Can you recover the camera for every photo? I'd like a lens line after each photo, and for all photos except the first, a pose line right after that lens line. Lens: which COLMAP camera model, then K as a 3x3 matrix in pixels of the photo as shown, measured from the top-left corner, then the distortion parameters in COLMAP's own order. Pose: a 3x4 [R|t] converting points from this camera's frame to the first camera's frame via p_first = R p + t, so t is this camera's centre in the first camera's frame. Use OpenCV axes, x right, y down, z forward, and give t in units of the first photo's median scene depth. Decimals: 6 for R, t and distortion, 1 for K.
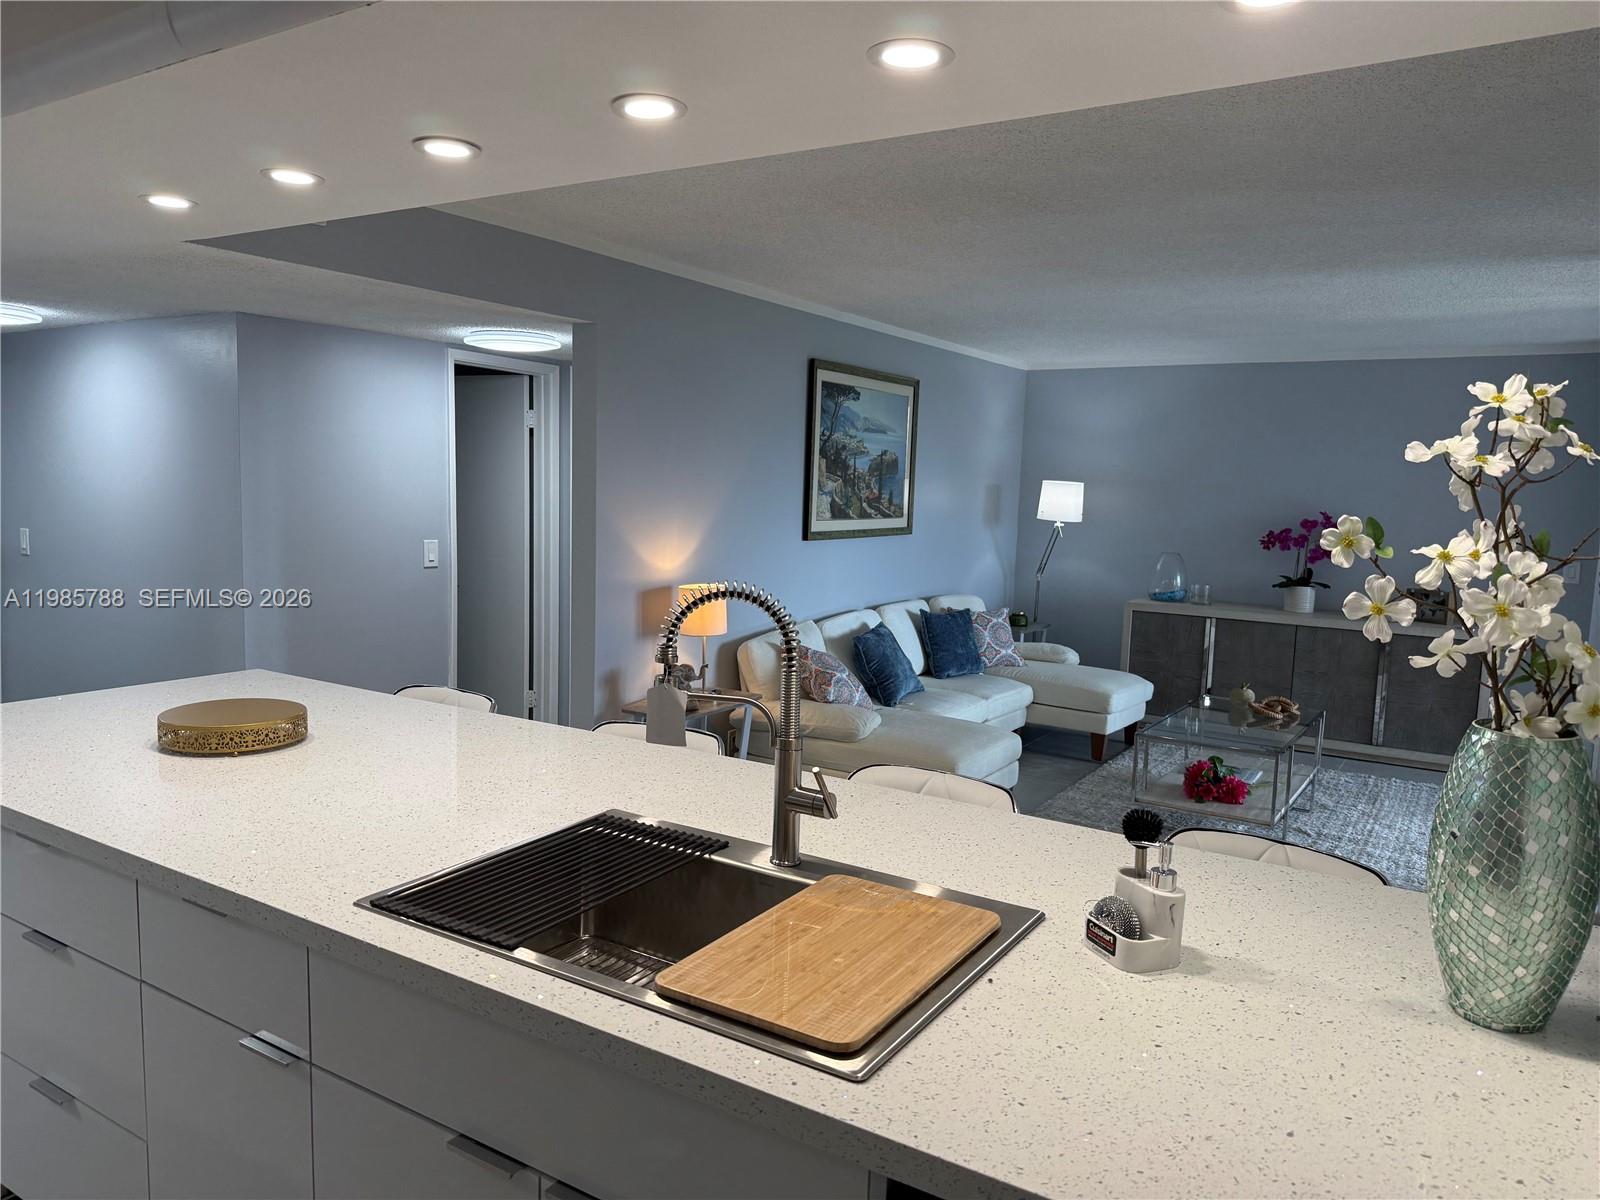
lens RADIAL K [[1116.5, 0, 759.3], [0, 1116.5, 604.7], [0, 0, 1]] dist [0.116068, -0.229367]
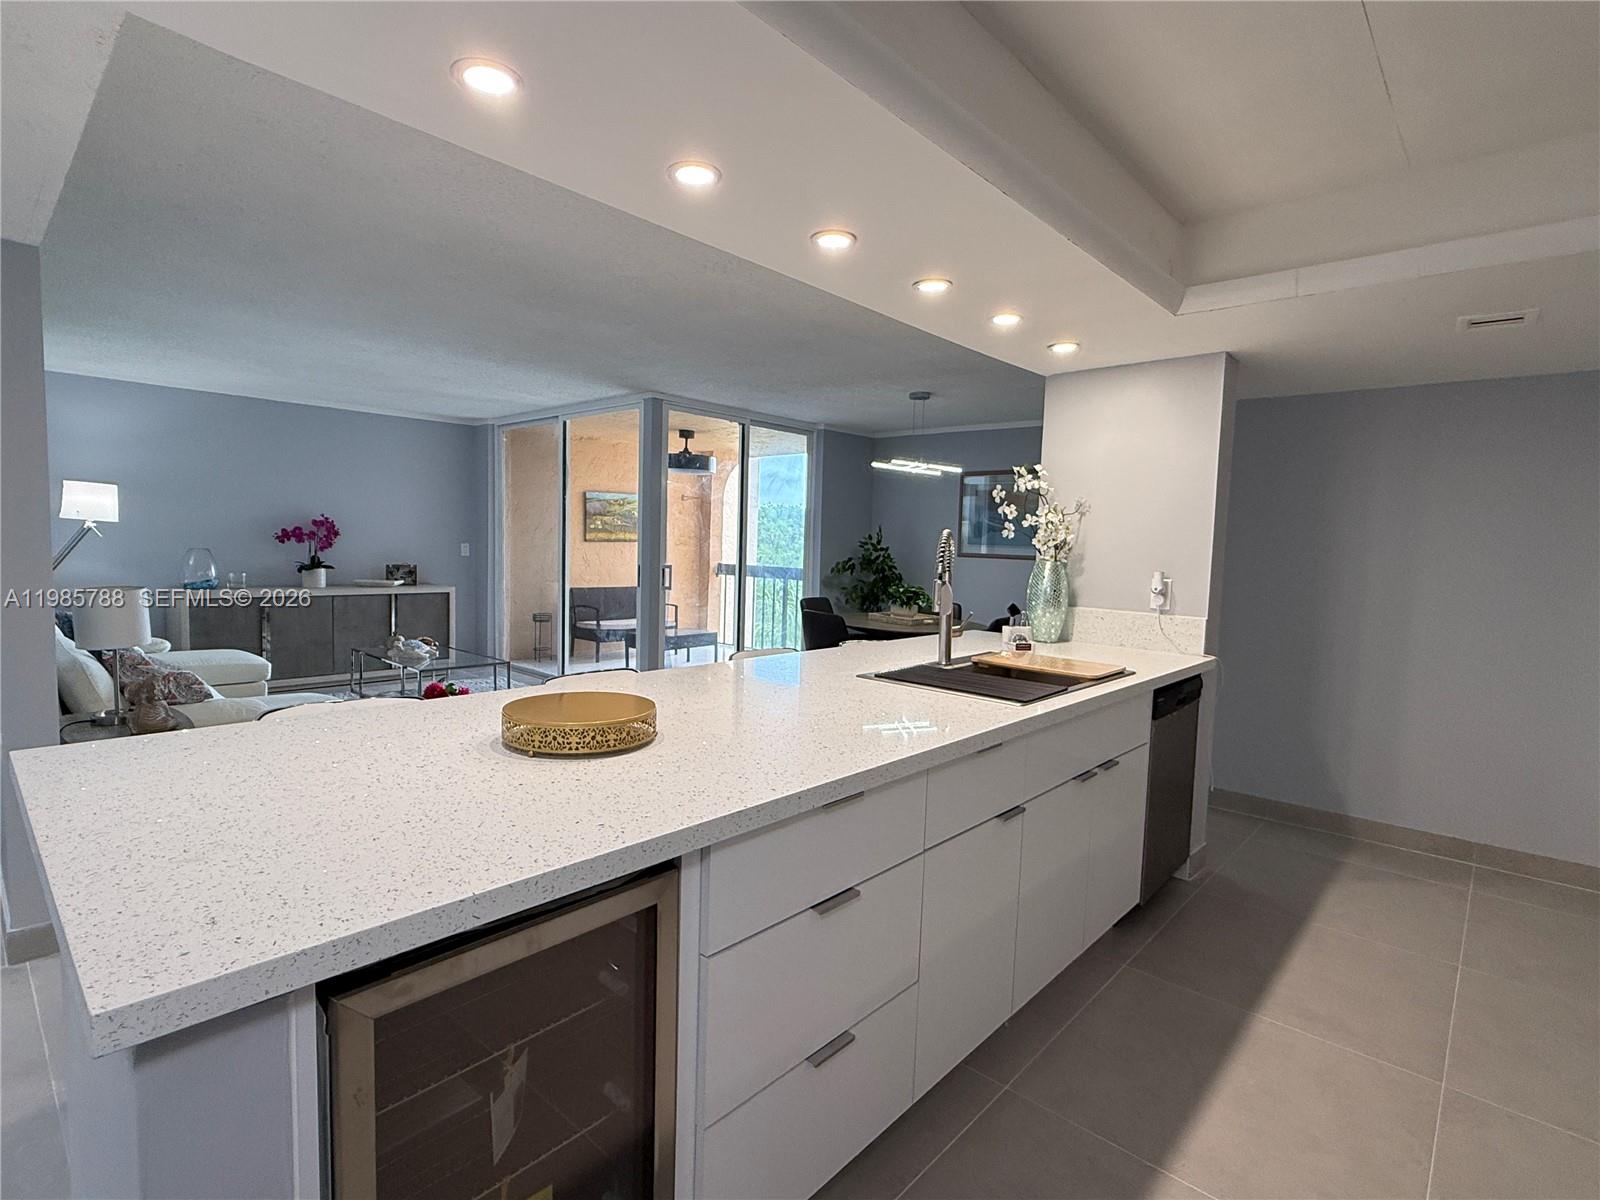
lens RADIAL K [[784.9, 0, 800.0], [0, 784.9, 600.0], [0, 0, 1]] dist [0.000717, 0.000020]
pose [[0.160339, -0.097147, 0.982270, -0.409371], [0.085288, 0.992787, 0.084265, -0.009459], [-0.983370, 0.070265, 0.167468, 0.297203]]
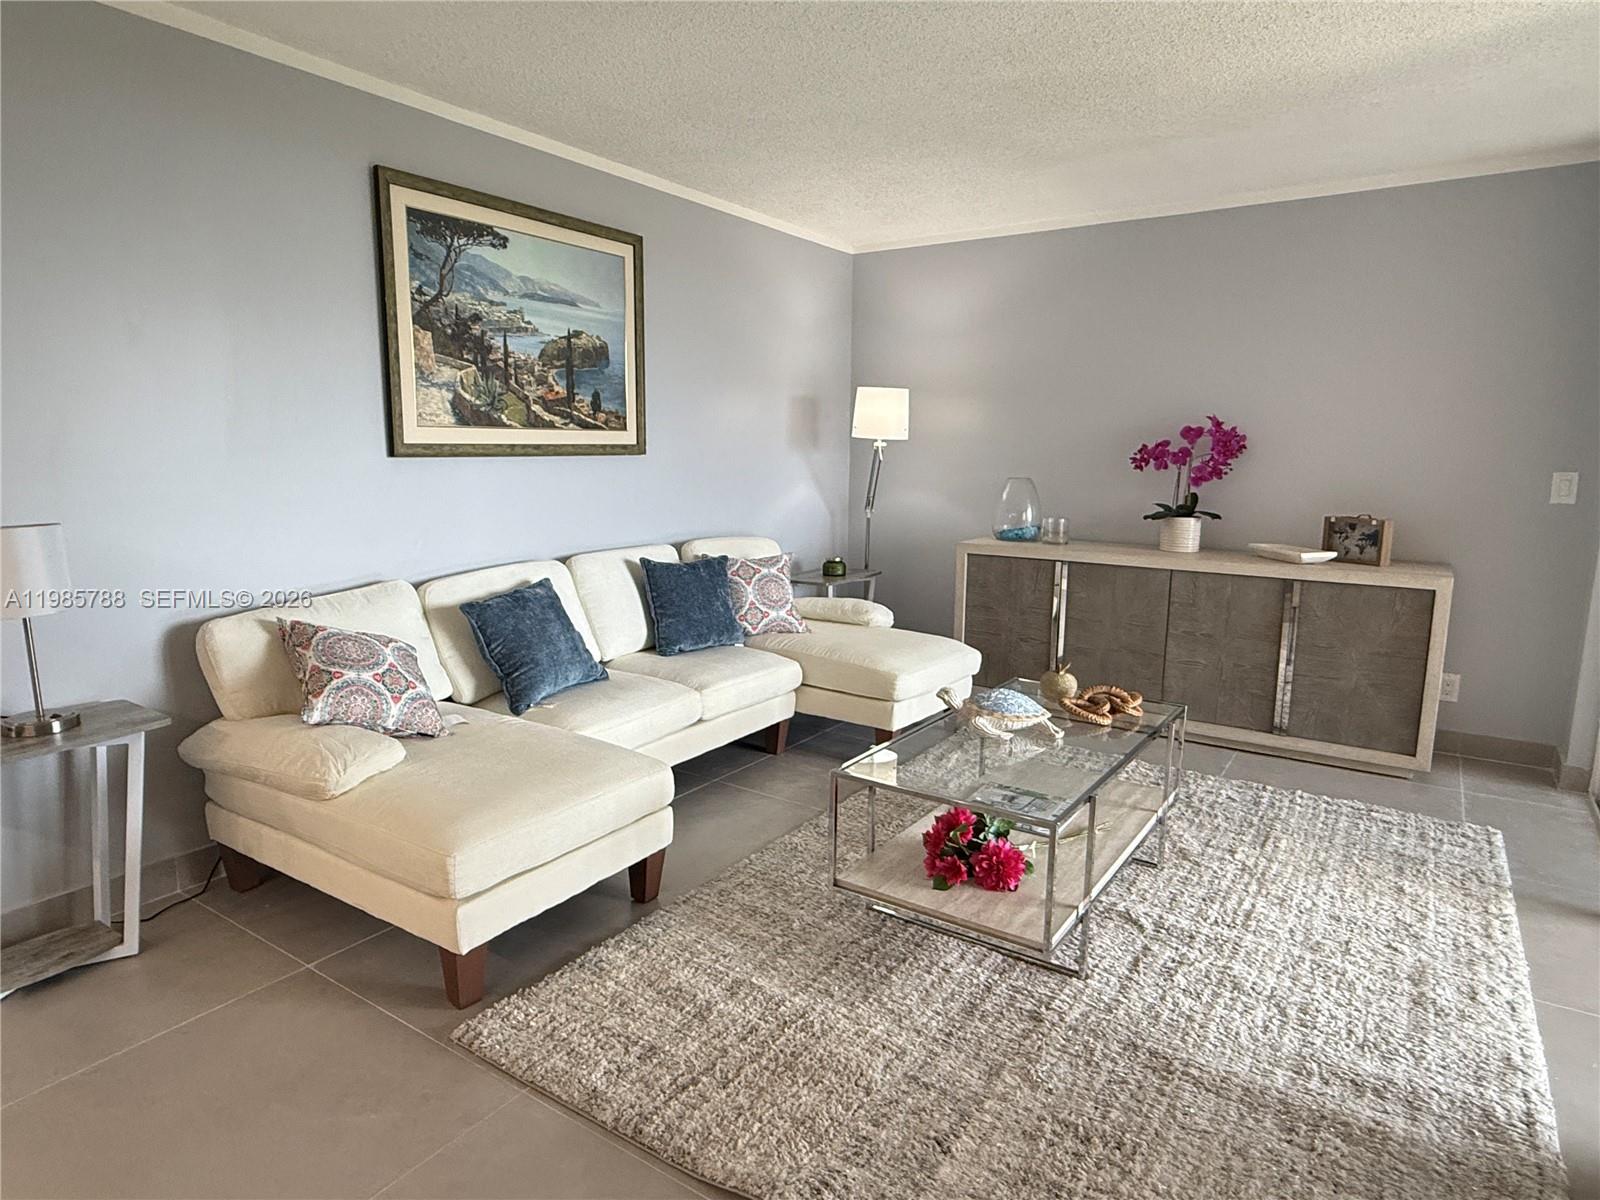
lens RADIAL K [[934.8, 0, 783.0], [0, 934.8, 595.2], [0, 0, 1]] dist [-0.003015, -0.000440]
pose [[0.999592, -0.017457, -0.022590, 0.254824], [0.018496, 0.998741, 0.046619, 0.001724], [0.021748, -0.047018, 0.998657, 0.420275]]
